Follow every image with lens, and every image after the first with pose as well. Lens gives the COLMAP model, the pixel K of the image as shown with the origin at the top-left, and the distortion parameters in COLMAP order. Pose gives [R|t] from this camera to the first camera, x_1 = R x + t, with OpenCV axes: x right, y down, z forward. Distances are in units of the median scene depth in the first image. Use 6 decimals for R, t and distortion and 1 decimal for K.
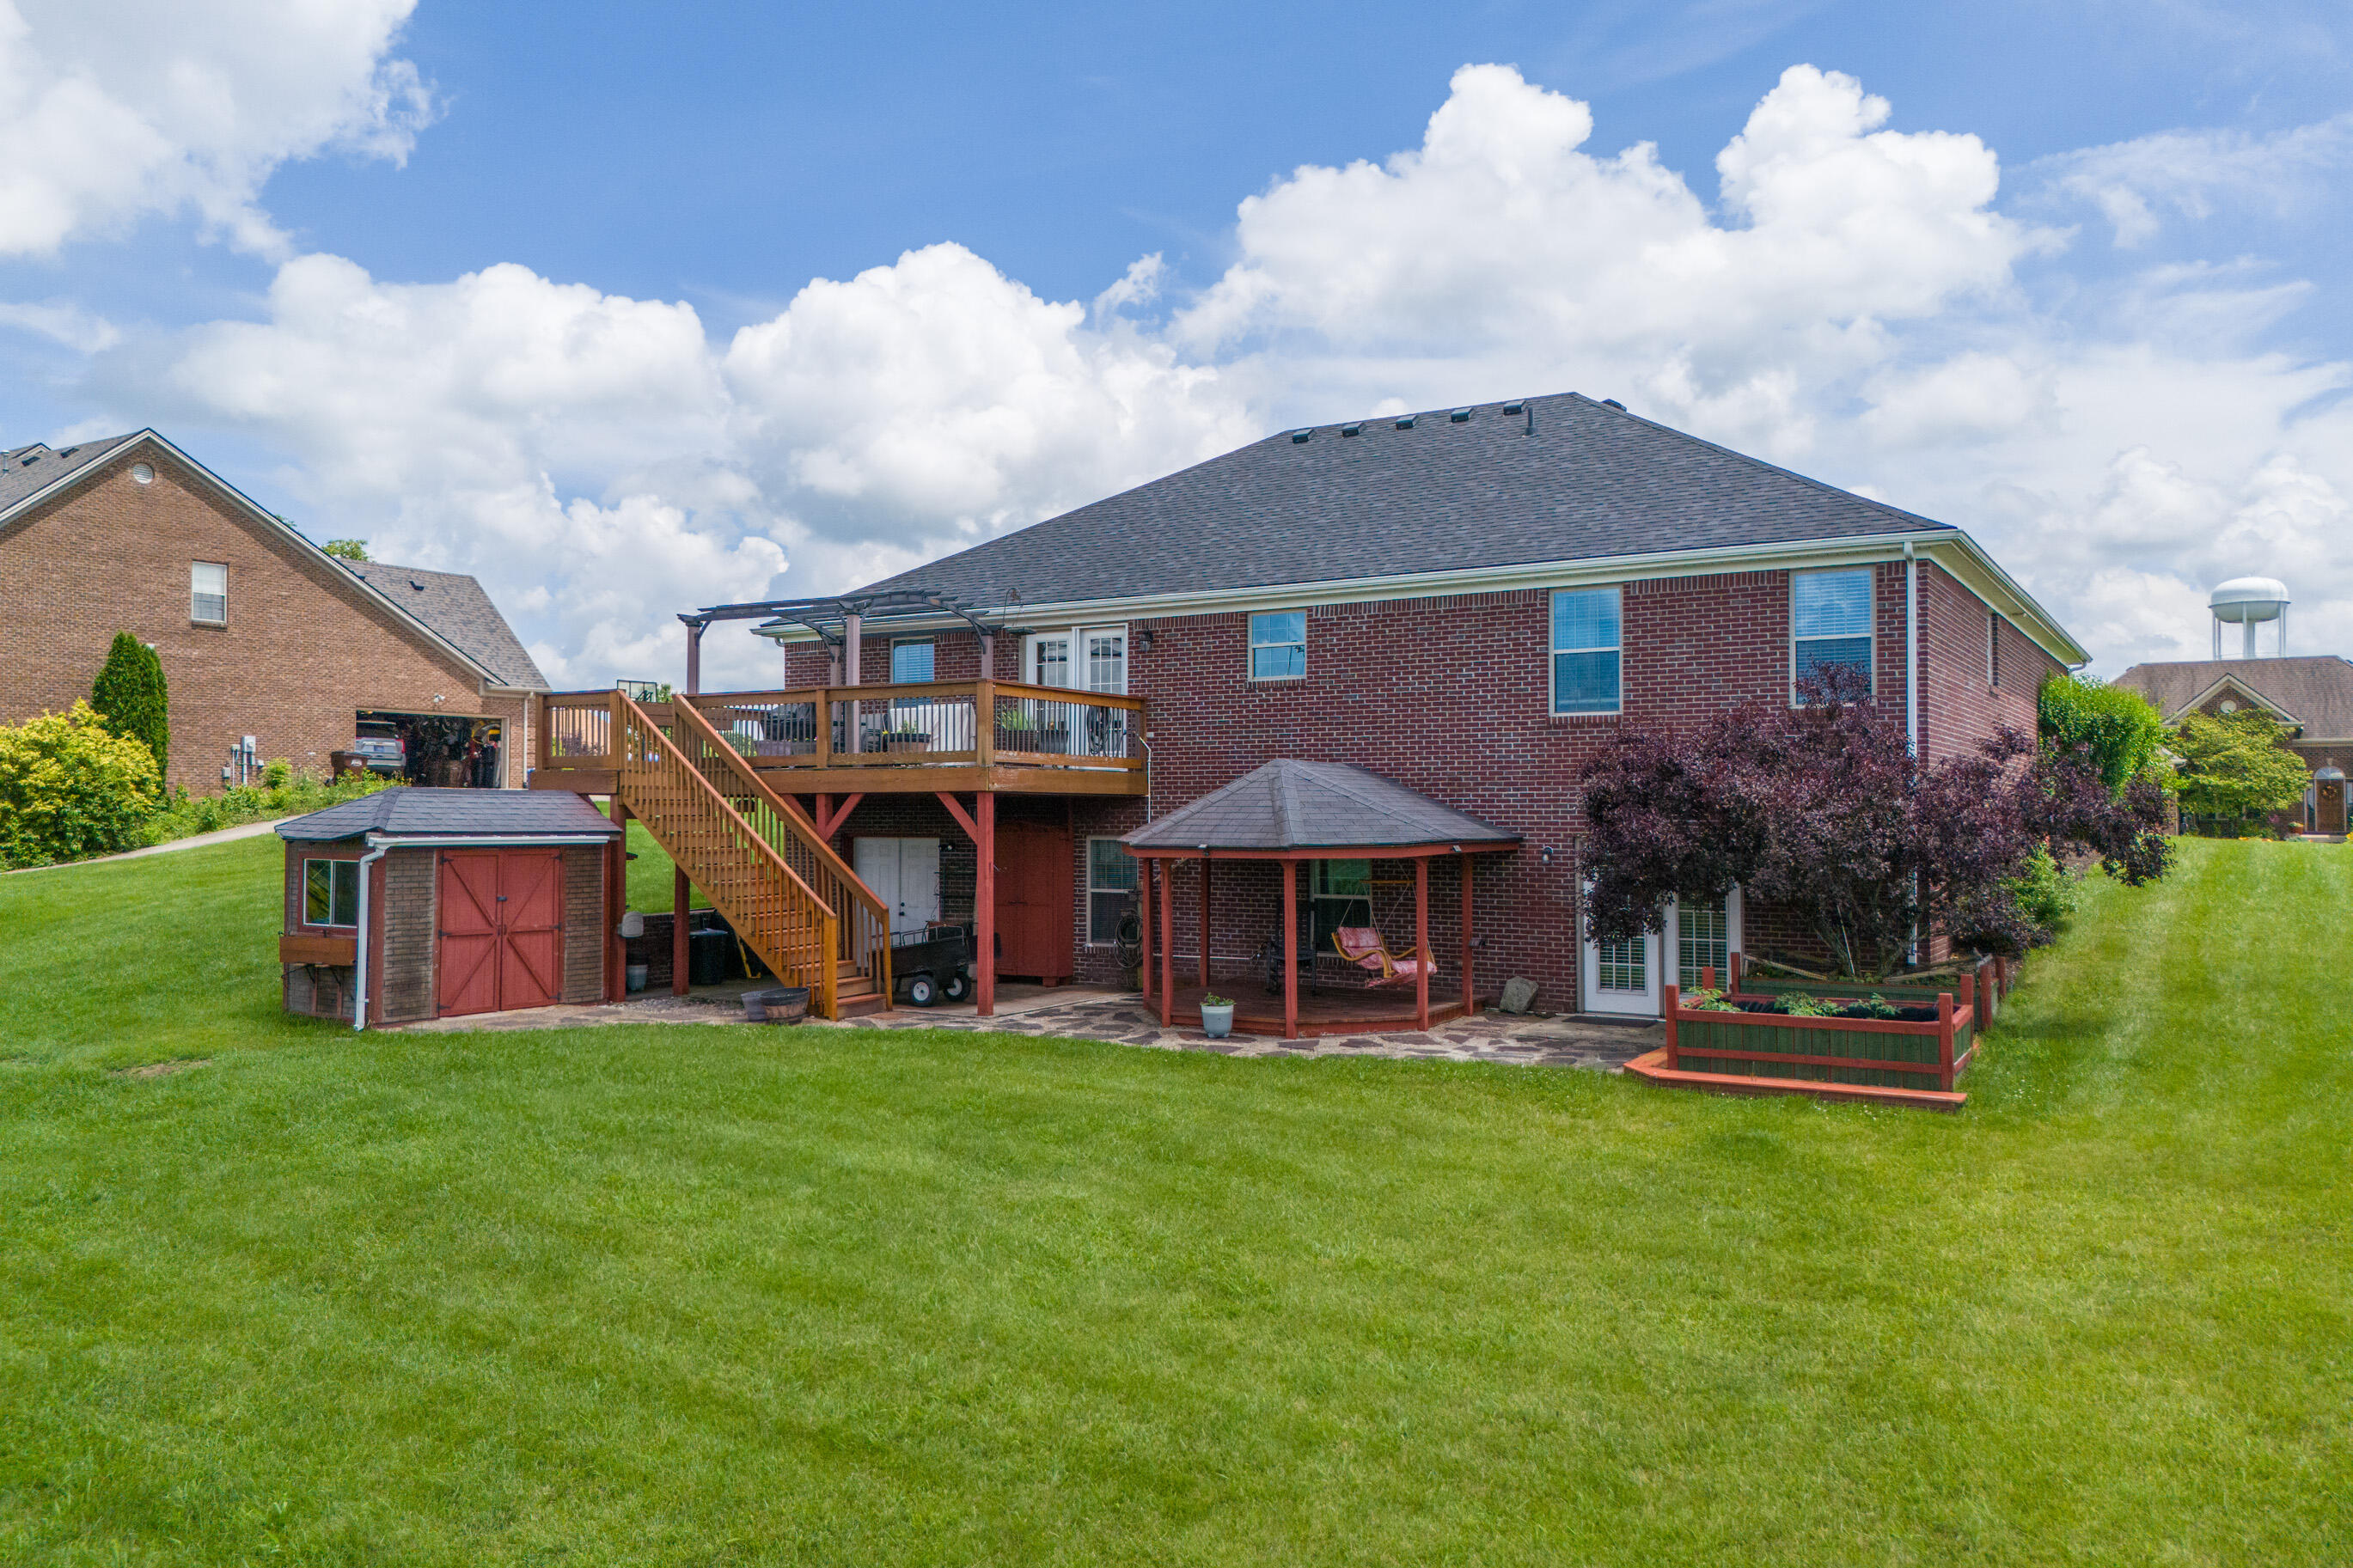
lens RADIAL K [[1735.4, 0, 1176.8], [0, 1735.4, 782.9], [0, 0, 1]] dist [0.060101, -0.051845]
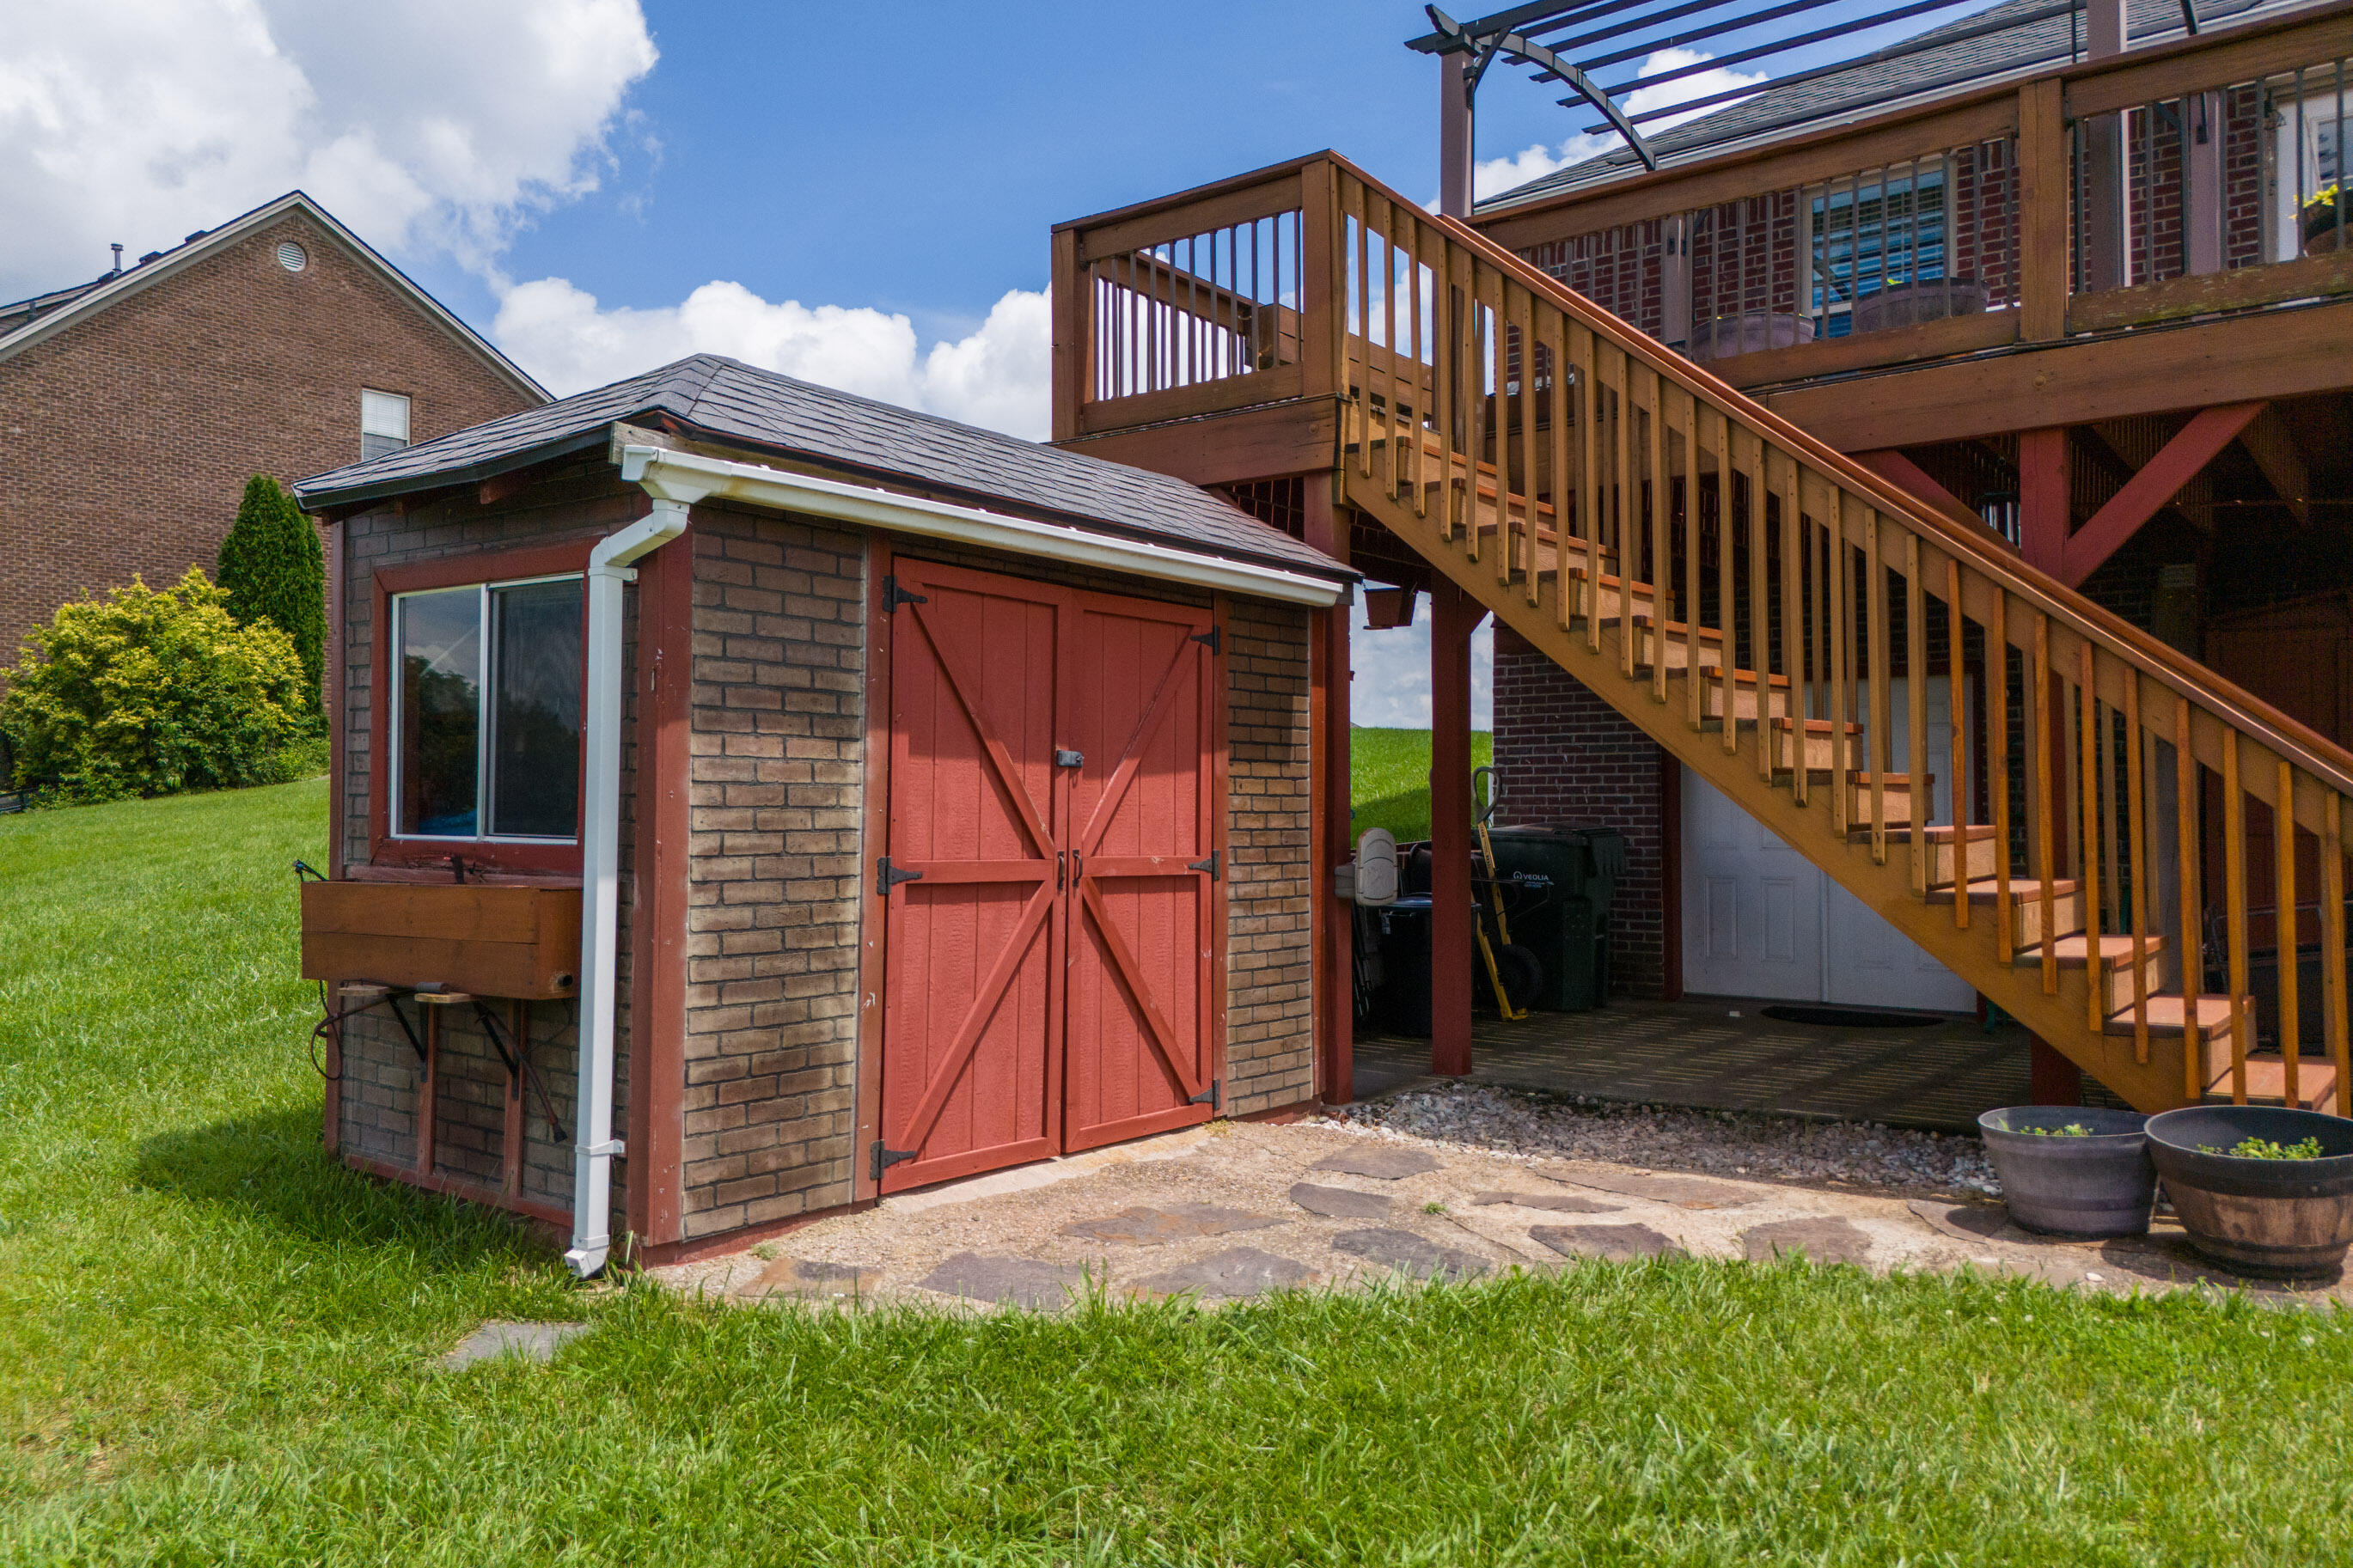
lens RADIAL K [[1735.4, 0, 1168.0], [0, 1735.4, 783.9], [0, 0, 1]] dist [0.060101, -0.051845]
pose [[0.993263, -0.001657, -0.115866, -0.330196], [0.001642, 0.999999, -0.000225, 0.068858], [0.115866, 0.000033, 0.993265, 0.709144]]
